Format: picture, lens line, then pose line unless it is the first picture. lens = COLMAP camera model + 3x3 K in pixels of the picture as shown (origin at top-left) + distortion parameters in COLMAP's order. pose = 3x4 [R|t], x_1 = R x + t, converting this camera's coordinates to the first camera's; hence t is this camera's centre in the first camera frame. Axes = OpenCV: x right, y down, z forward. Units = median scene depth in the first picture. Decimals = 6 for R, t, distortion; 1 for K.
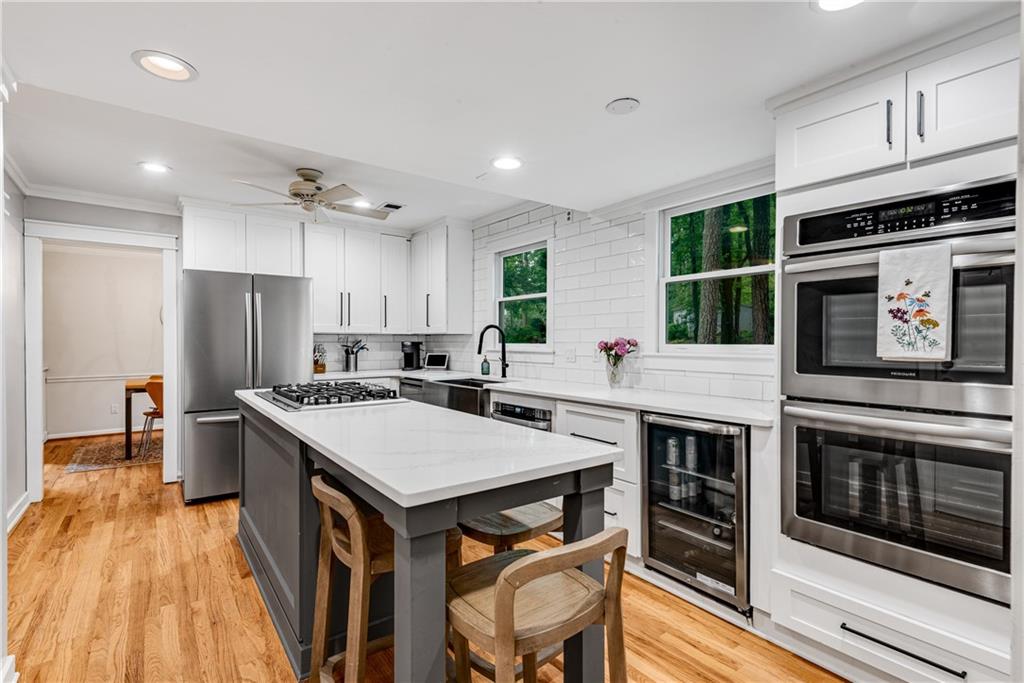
lens RADIAL K [[485.1, 0, 512.4], [0, 485.1, 344.5], [0, 0, 1]] dist [0.003159, -0.000353]
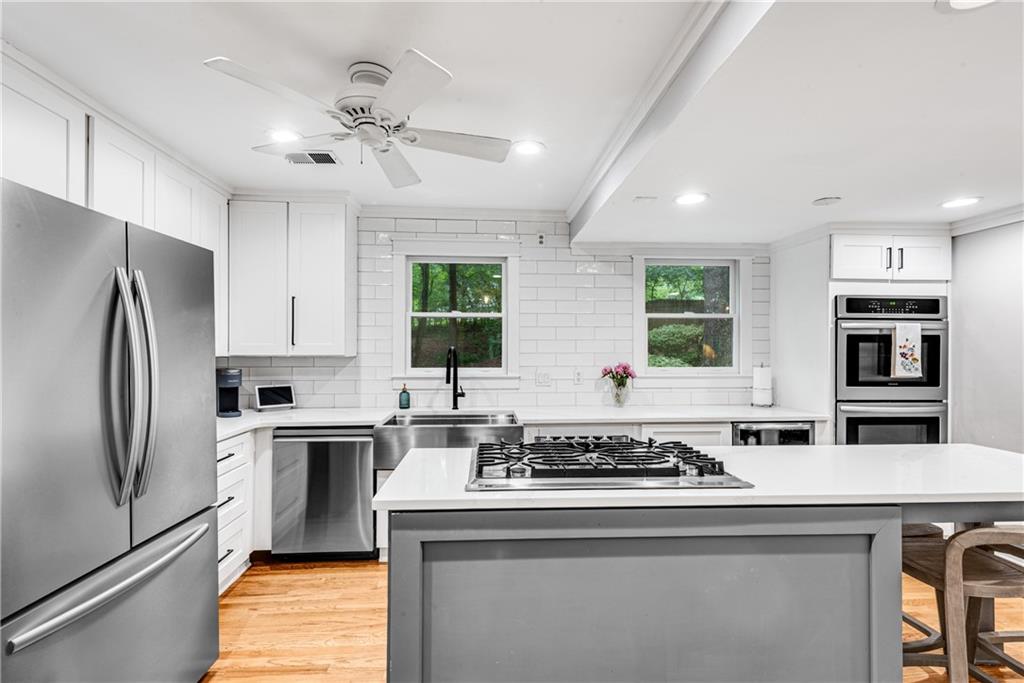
lens RADIAL K [[452.5, 0, 514.9], [0, 452.5, 345.2], [0, 0, 1]] dist [0.011210, -0.000272]
pose [[0.546793, 0.007328, 0.837236, -1.364716], [0.005498, 0.999909, -0.012343, -0.071747], [-0.837250, 0.011352, 0.546703, 1.061480]]
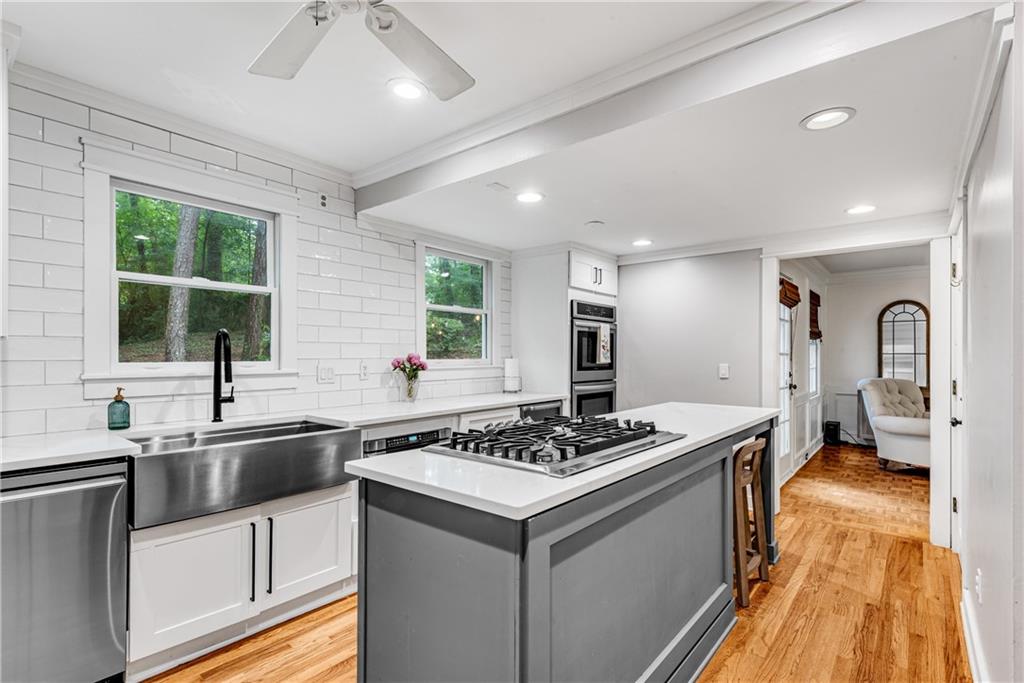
lens RADIAL K [[485.1, 0, 507.8], [0, 485.1, 355.1], [0, 0, 1]] dist [0.003159, -0.000353]
pose [[-0.229740, -0.005011, 0.973239, -1.448093], [0.003937, 0.999974, 0.006078, -0.028012], [-0.973244, 0.005228, -0.229714, 1.754173]]
